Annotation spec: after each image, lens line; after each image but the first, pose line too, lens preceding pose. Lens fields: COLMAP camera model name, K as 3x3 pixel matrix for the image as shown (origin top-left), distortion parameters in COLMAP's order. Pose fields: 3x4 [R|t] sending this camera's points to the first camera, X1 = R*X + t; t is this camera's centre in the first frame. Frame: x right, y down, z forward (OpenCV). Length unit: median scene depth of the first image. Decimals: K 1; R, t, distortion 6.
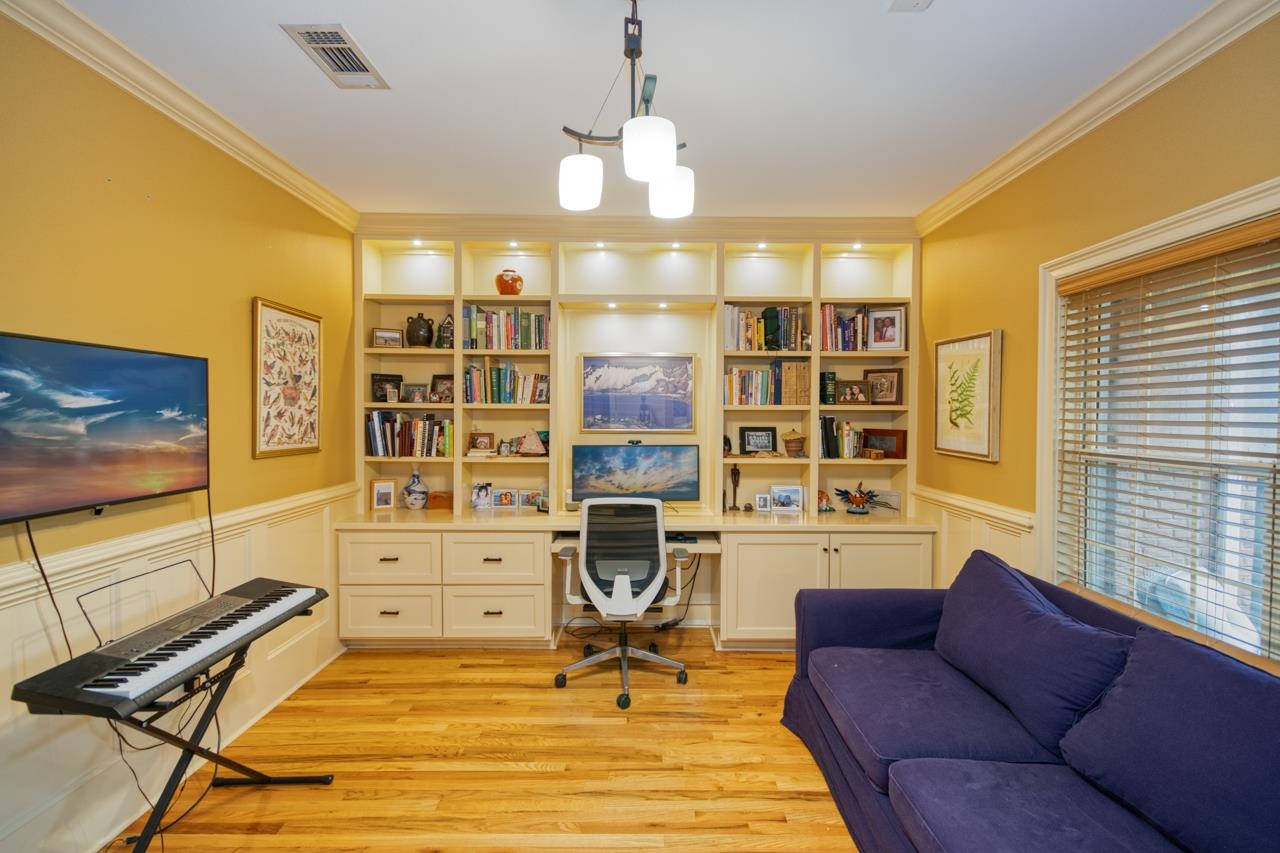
lens RADIAL K [[554.7, 0, 643.7], [0, 554.7, 431.5], [0, 0, 1]] dist [0.000006, -0.044266]
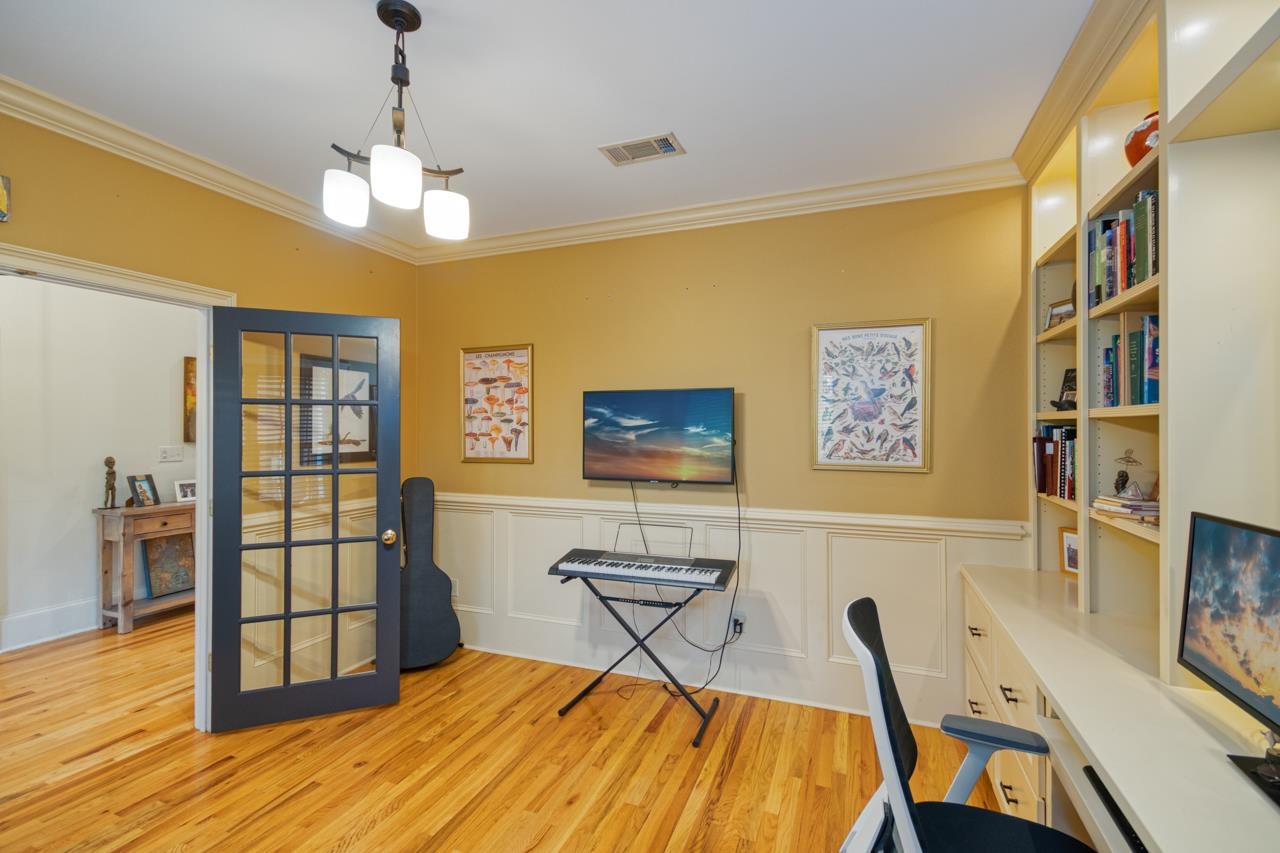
lens RADIAL K [[565.2, 0, 642.1], [0, 565.2, 424.4], [0, 0, 1]] dist [0.026702, -0.013432]
pose [[-0.372663, 0.017537, -0.927801, 0.478879], [-0.019261, 0.999460, 0.026628, -0.063699], [0.927767, 0.027794, -0.372124, 1.072024]]
